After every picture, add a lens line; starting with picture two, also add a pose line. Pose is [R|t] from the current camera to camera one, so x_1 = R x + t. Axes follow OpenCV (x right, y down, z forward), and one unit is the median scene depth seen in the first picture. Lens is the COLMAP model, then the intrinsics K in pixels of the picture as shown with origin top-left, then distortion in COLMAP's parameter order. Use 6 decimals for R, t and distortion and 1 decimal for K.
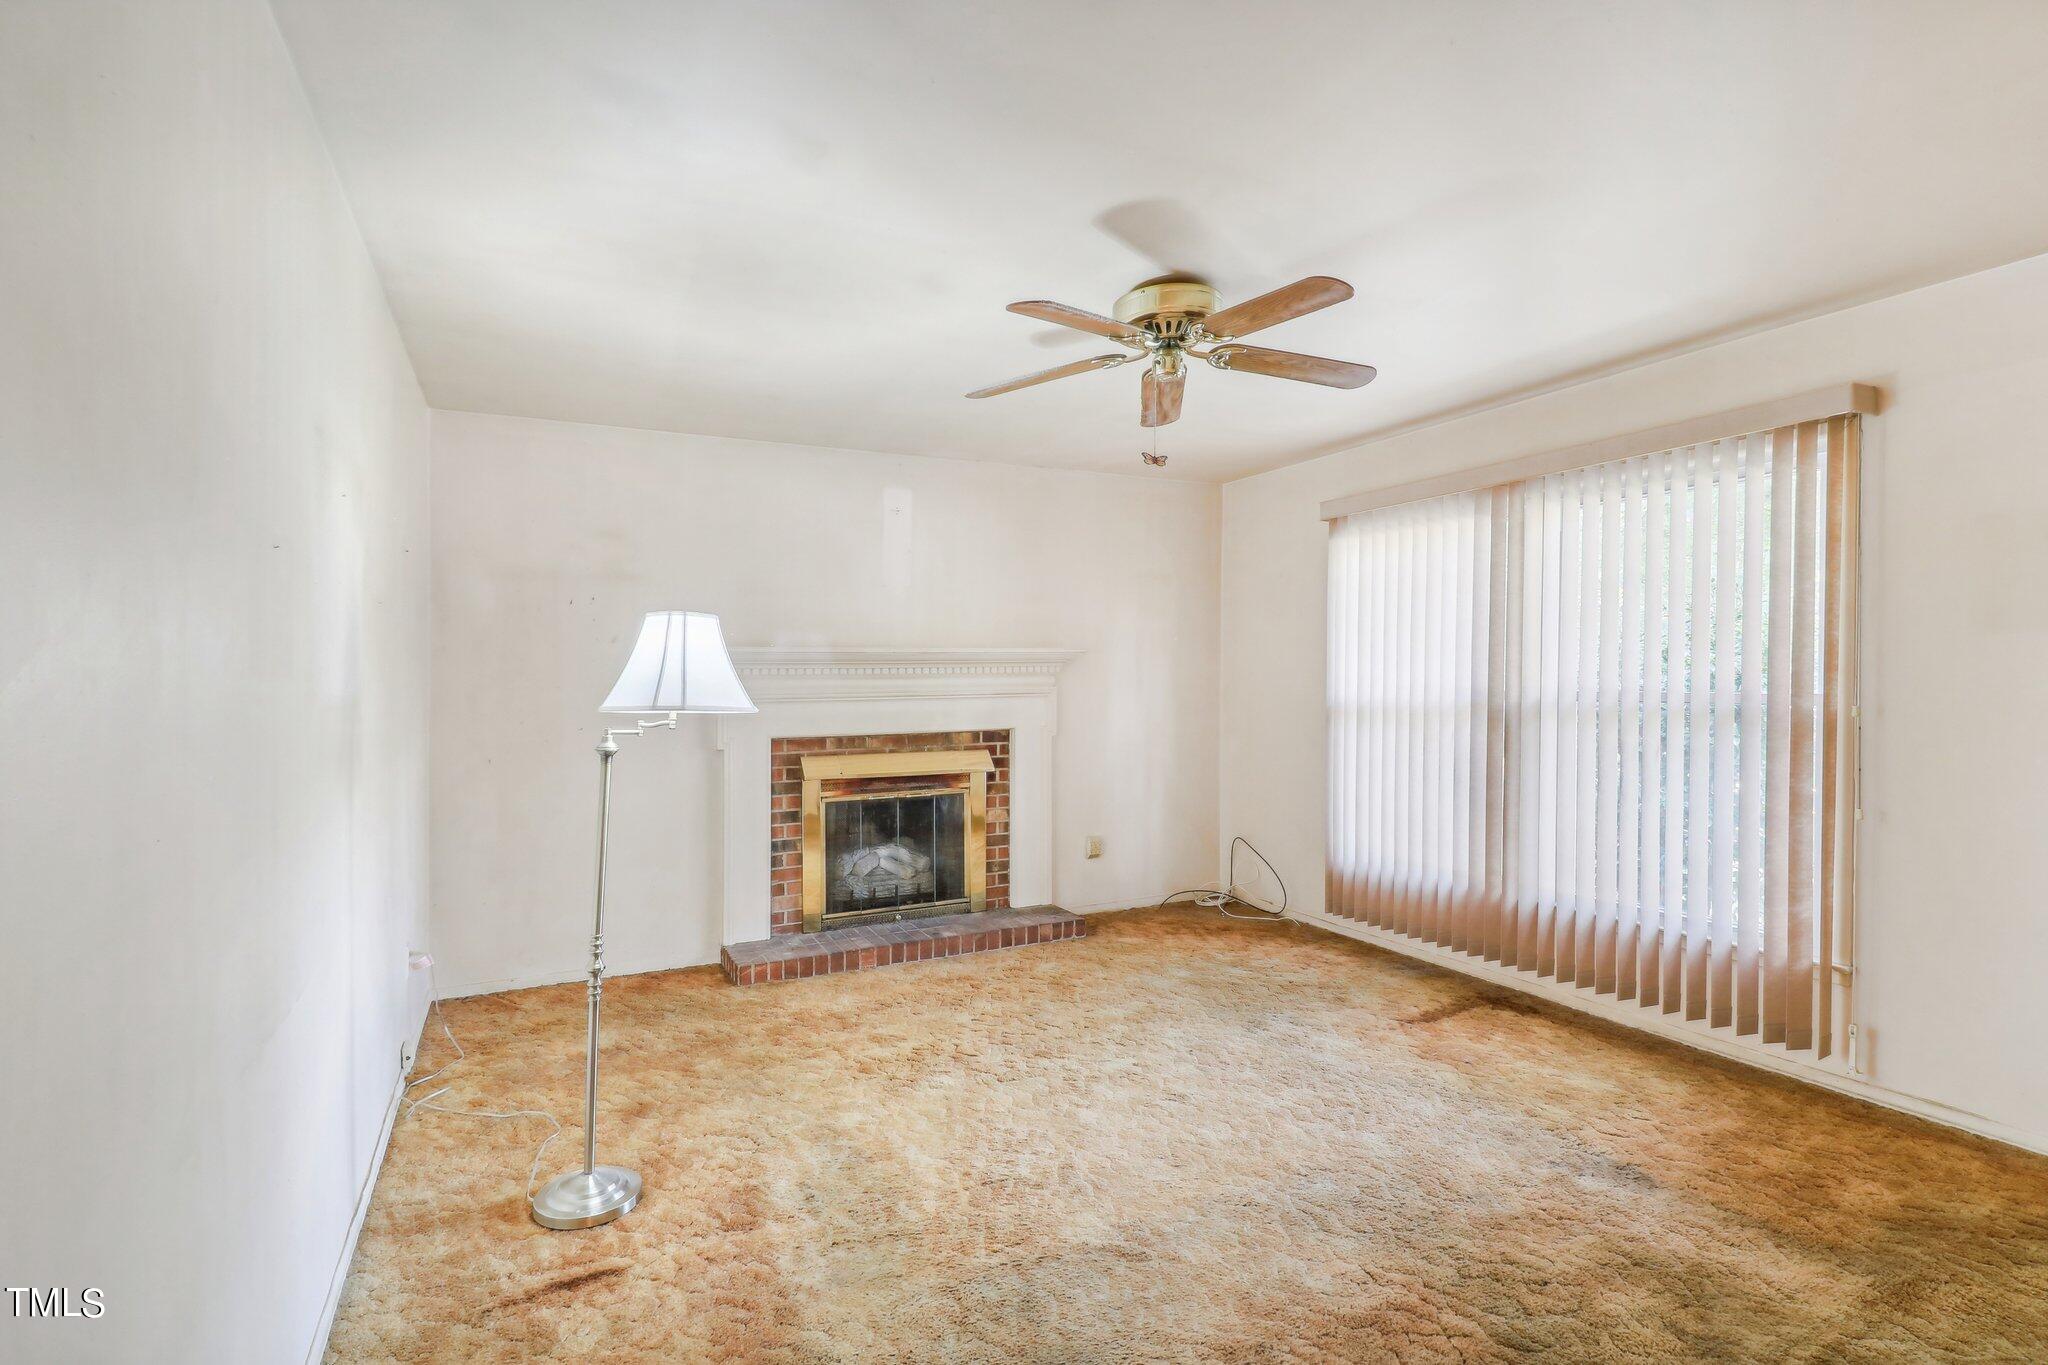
lens RADIAL K [[970.2, 0, 1018.2], [0, 970.2, 676.0], [0, 0, 1]] dist [0.001309, -0.013473]
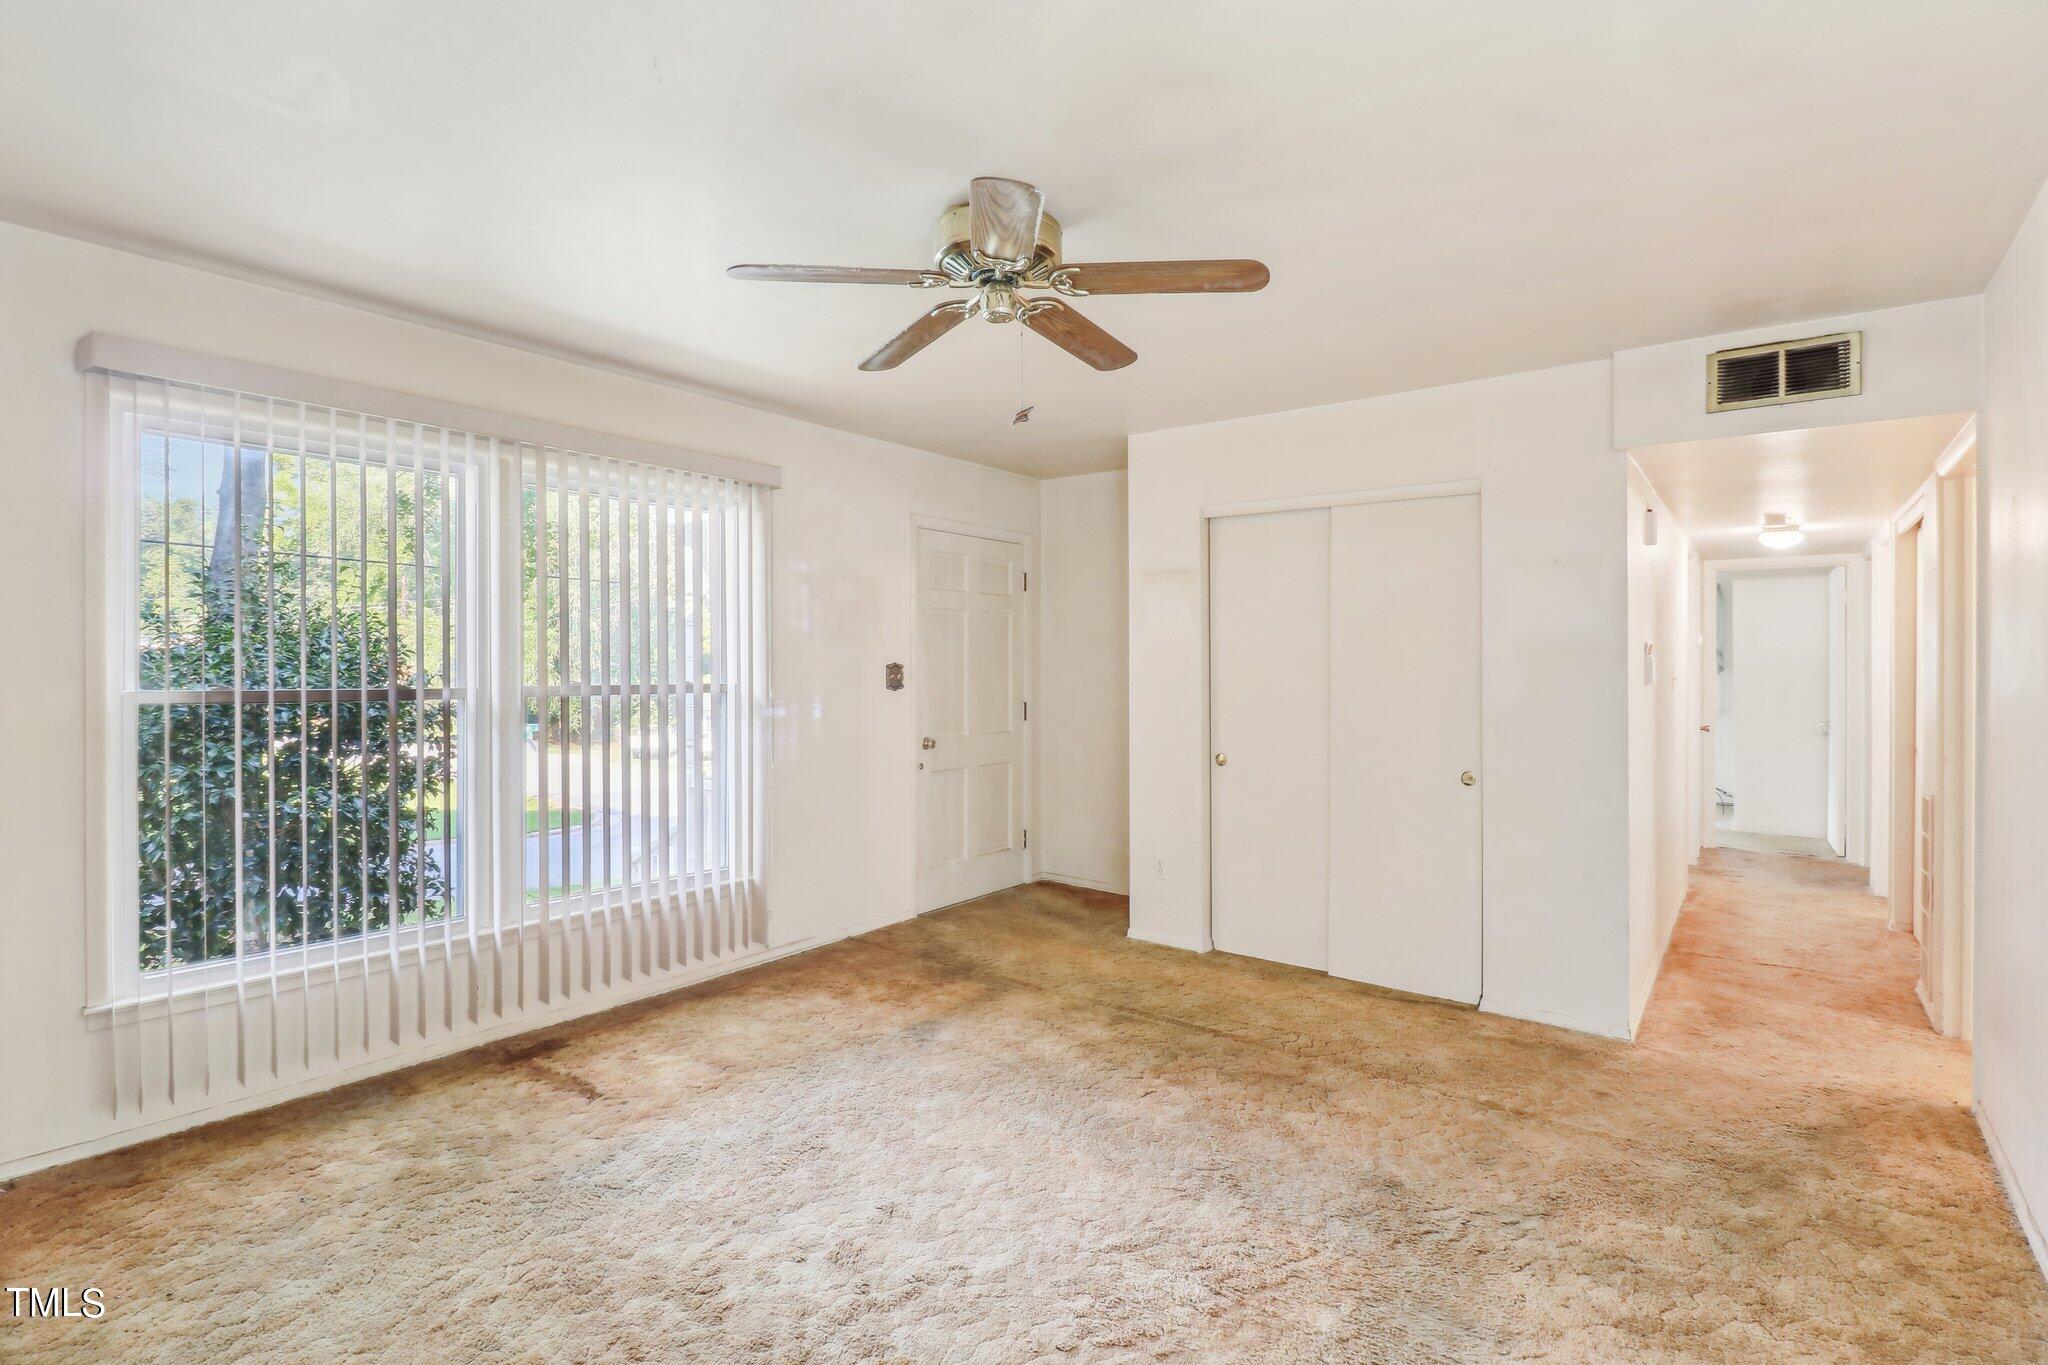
lens RADIAL K [[970.2, 0, 1018.2], [0, 970.2, 676.0], [0, 0, 1]] dist [0.001309, -0.013473]
pose [[-0.439789, -0.008058, 0.898065, -0.376285], [-0.004389, 0.999967, 0.006823, -0.002049], [-0.898091, -0.000941, -0.439809, 0.816771]]
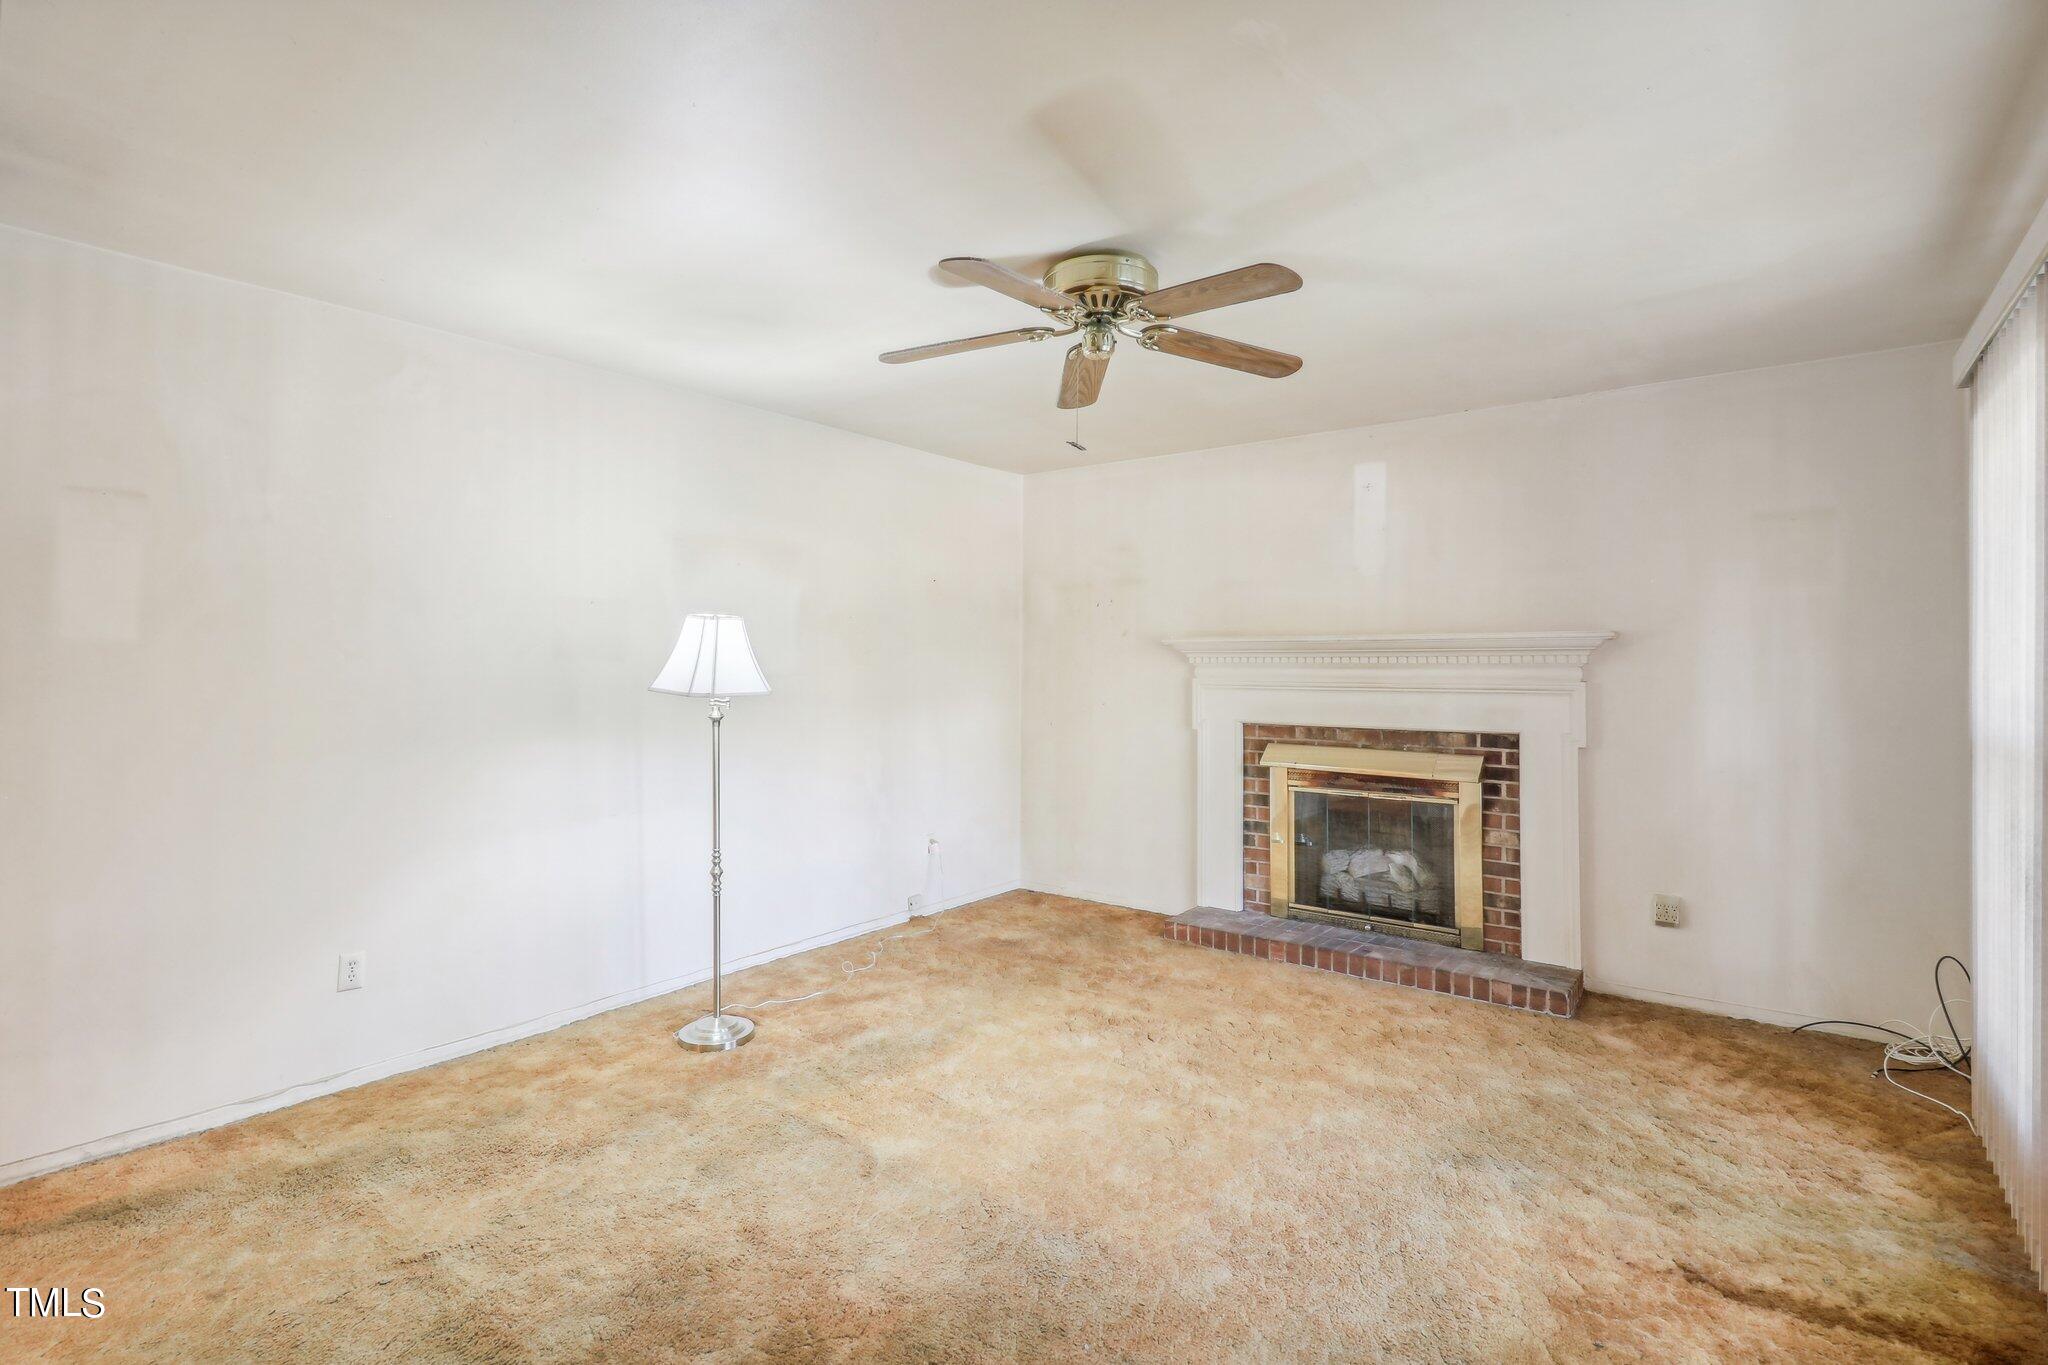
lens RADIAL K [[970.2, 0, 1018.2], [0, 970.2, 676.0], [0, 0, 1]] dist [0.001309, -0.013473]
pose [[0.443355, 0.021570, -0.896087, 0.573042], [-0.007956, 0.999766, 0.020129, -0.005826], [0.896311, -0.001795, 0.443422, 0.308562]]
